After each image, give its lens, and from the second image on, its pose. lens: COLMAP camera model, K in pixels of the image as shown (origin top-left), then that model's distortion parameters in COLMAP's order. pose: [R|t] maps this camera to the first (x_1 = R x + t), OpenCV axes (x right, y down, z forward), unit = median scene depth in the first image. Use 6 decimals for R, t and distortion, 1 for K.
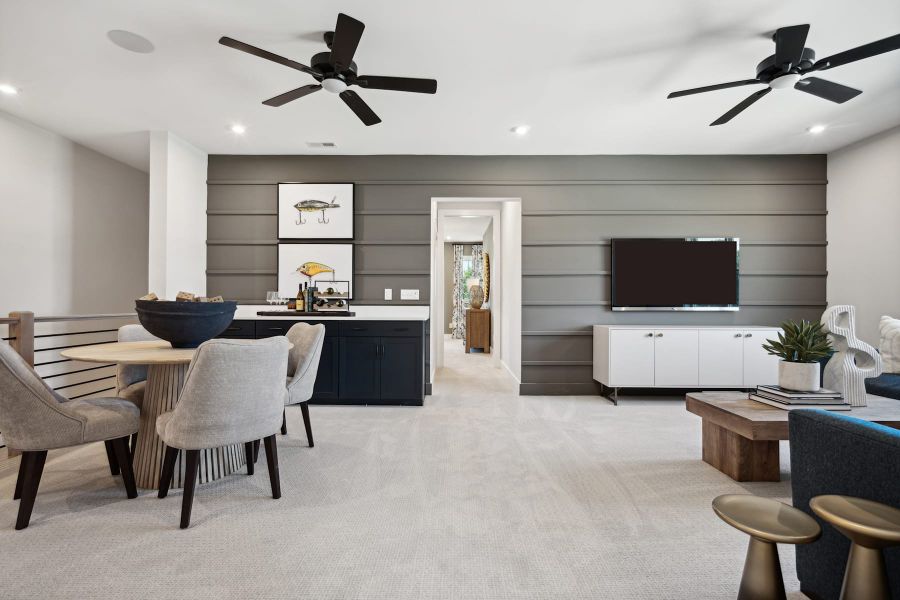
lens RADIAL K [[422.4, 0, 446.0], [0, 422.4, 300.0], [0, 0, 1]] dist [-0.004186, 0.003135]
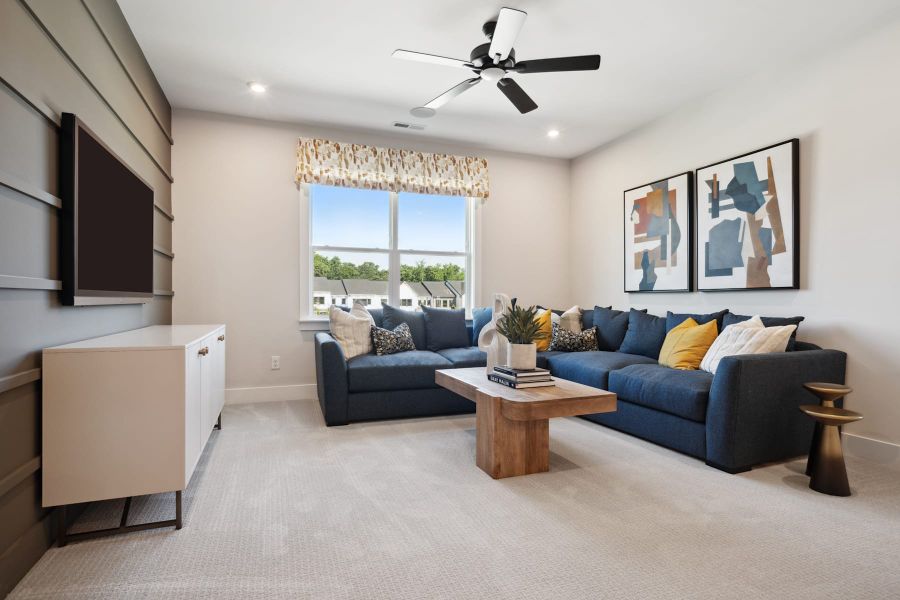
lens RADIAL K [[462.0, 0, 447.4], [0, 462.0, 304.9], [0, 0, 1]] dist [-0.001951, 0.001809]
pose [[-0.362521, -0.011710, 0.931902, -0.113151], [-0.005691, 0.999930, 0.010351, 0.018223], [-0.931958, -0.001551, -0.362563, 0.842383]]
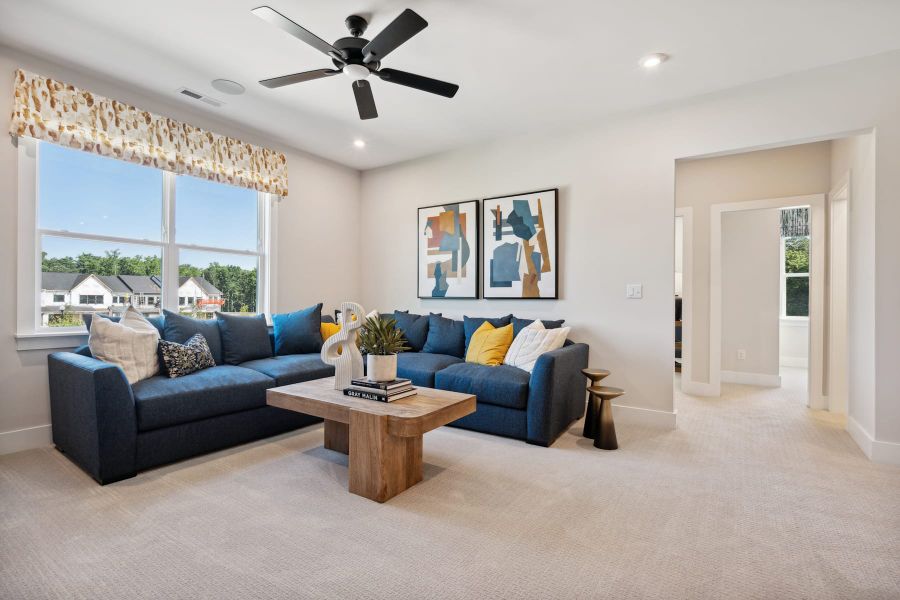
lens RADIAL K [[422.4, 0, 447.5], [0, 422.4, 299.8], [0, 0, 1]] dist [-0.004186, 0.003135]
pose [[-0.832180, -0.009974, 0.554416, 0.050907], [-0.012272, 0.999925, -0.000431, 0.003001], [-0.554370, -0.007162, -0.832239, 0.941539]]
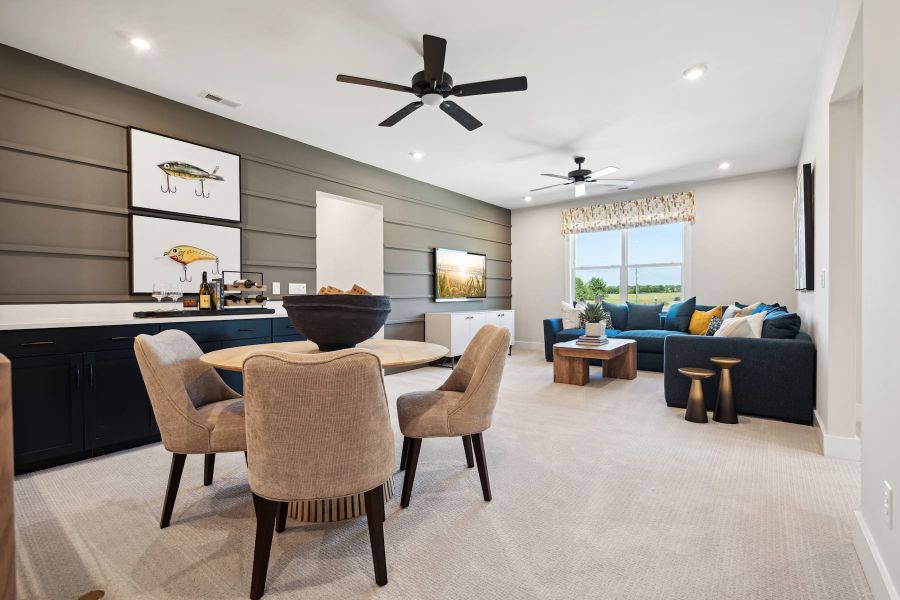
lens RADIAL K [[410.8, 0, 448.9], [0, 410.8, 295.3], [0, 0, 1]] dist [-0.003892, 0.002236]
pose [[0.607879, -0.005594, 0.794010, -0.618483], [0.007258, 0.999973, 0.001488, 0.002679], [-0.793997, 0.004858, 0.607903, 0.175791]]
